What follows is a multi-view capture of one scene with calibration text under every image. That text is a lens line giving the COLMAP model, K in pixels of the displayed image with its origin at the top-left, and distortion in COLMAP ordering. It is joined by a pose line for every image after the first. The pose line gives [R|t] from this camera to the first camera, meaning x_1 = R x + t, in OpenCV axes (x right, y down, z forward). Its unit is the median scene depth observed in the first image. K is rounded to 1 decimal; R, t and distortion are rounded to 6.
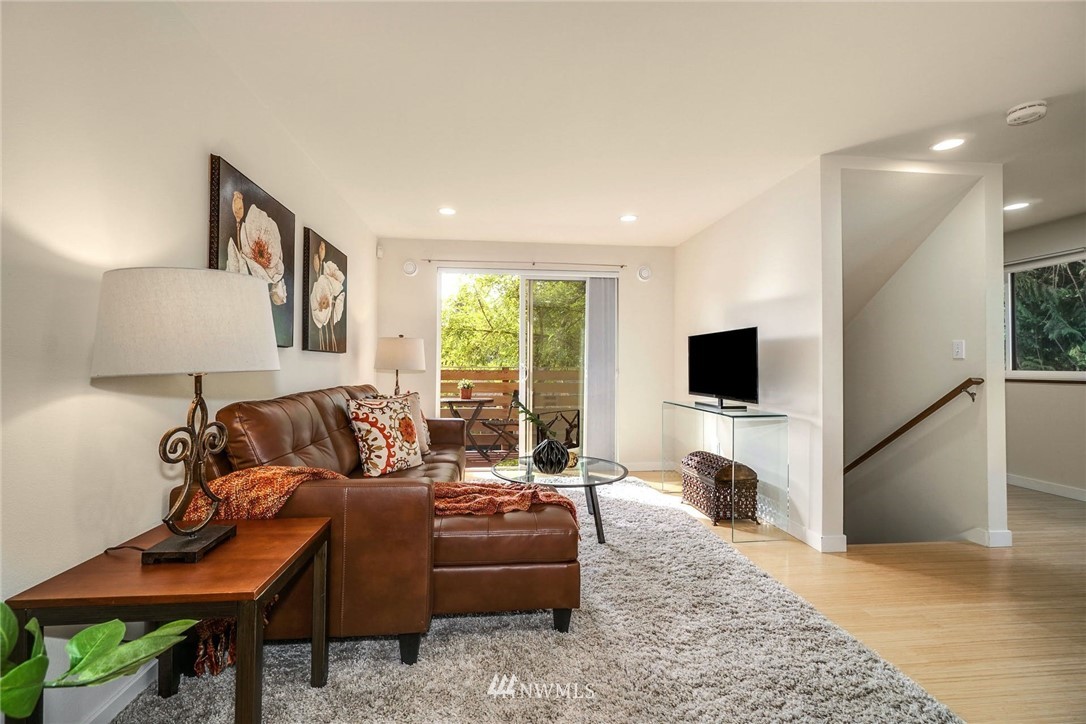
lens RADIAL K [[472.4, 0, 535.8], [0, 472.4, 356.3], [0, 0, 1]] dist [0.002110, 0.002893]
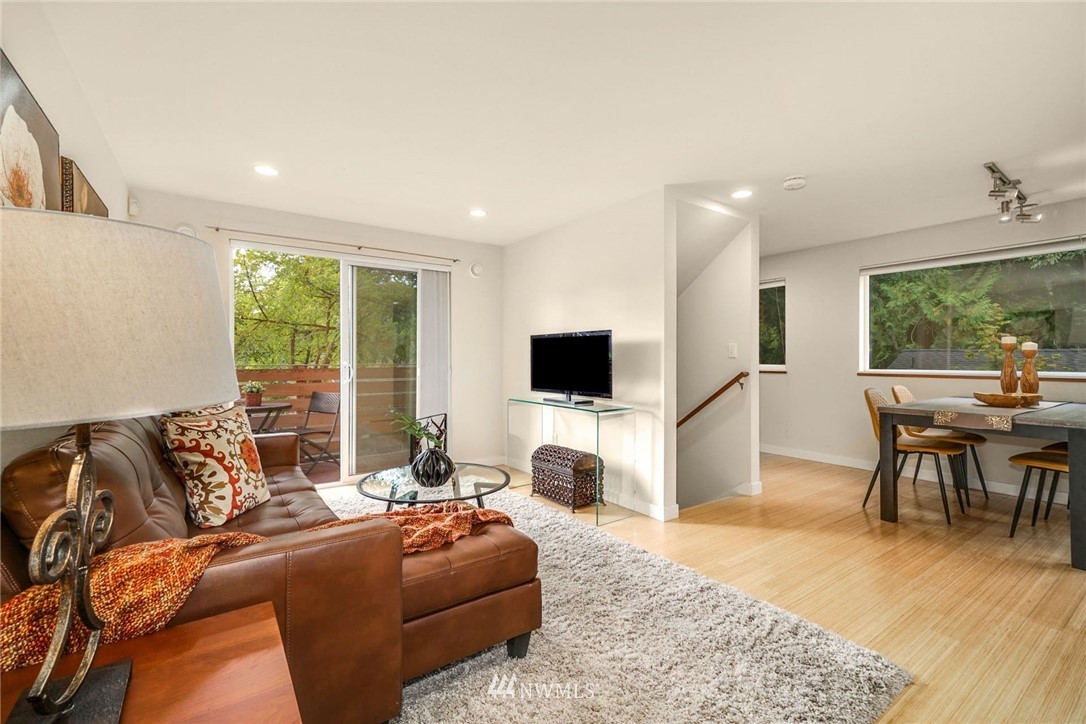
lens RADIAL K [[472.4, 0, 543.9], [0, 472.4, 358.6], [0, 0, 1]] dist [0.002110, 0.002893]
pose [[0.872389, -0.005306, 0.488784, -0.240705], [-0.004825, 0.999799, 0.019467, -0.017166], [-0.488789, -0.019341, 0.872188, 0.119091]]
